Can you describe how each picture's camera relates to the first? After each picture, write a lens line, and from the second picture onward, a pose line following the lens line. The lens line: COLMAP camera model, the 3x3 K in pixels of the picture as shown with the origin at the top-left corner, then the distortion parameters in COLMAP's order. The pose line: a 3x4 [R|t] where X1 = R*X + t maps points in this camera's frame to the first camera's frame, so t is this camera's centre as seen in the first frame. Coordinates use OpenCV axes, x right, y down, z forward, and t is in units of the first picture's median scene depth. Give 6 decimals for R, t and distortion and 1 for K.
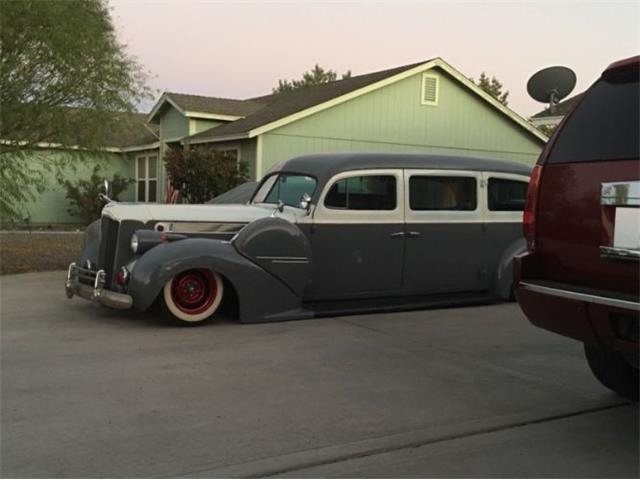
lens RADIAL K [[711.6, 0, 320.0], [0, 711.6, 240.0], [0, 0, 1]] dist [0.016733, 0.000281]
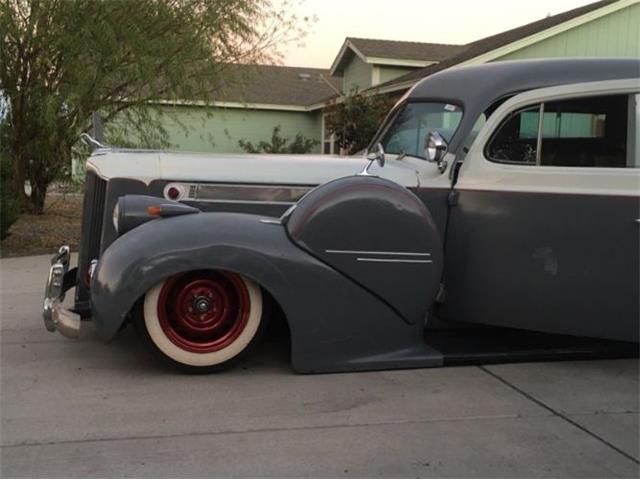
lens RADIAL K [[711.6, 0, 320.0], [0, 711.6, 240.0], [0, 0, 1]] dist [0.016733, 0.000281]
pose [[0.951861, 0.033806, -0.304660, 0.064012], [-0.020358, 0.998678, 0.047210, -0.007969], [0.305853, -0.038735, 0.951290, 0.467292]]
